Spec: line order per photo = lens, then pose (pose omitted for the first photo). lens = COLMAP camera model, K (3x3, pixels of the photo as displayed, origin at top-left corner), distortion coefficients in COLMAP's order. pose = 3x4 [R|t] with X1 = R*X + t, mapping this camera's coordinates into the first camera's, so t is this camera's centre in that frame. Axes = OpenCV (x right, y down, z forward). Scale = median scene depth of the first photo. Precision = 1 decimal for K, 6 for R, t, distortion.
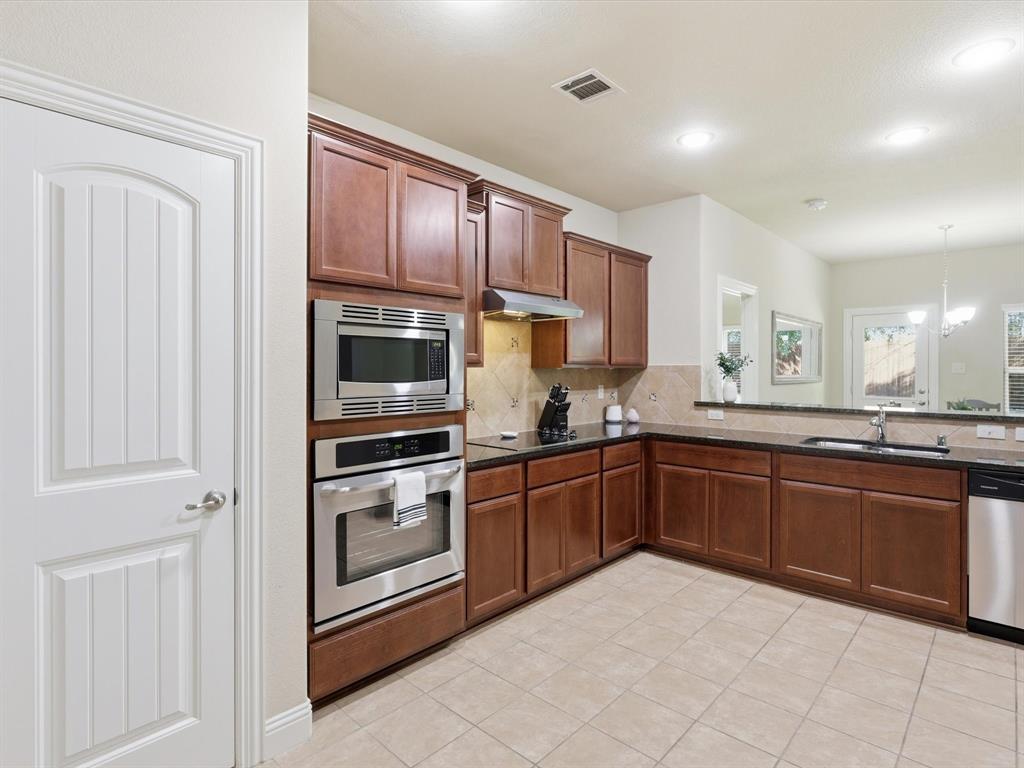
lens RADIAL K [[545.6, 0, 512.8], [0, 545.6, 369.0], [0, 0, 1]] dist [0.000389, 0.000333]
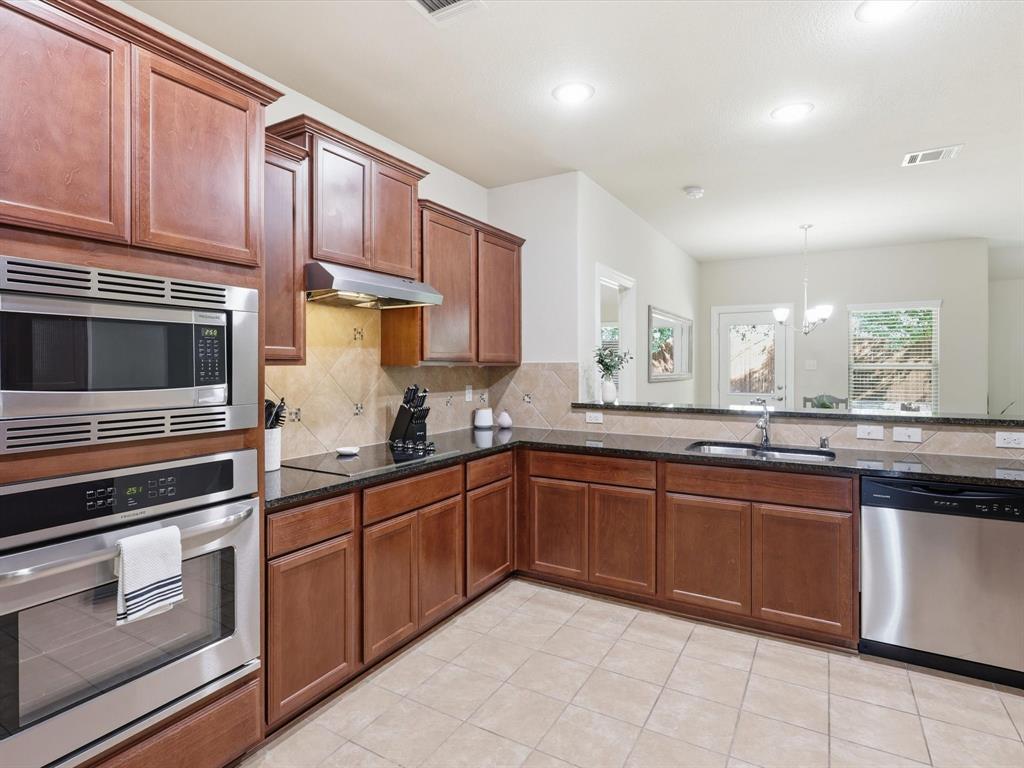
lens RADIAL K [[545.6, 0, 512.8], [0, 545.6, 369.0], [0, 0, 1]] dist [0.000389, 0.000333]
pose [[0.976441, -0.004040, 0.215748, 0.058910], [0.003011, 0.999982, 0.005096, -0.001252], [-0.215764, -0.004327, 0.976436, 0.191199]]
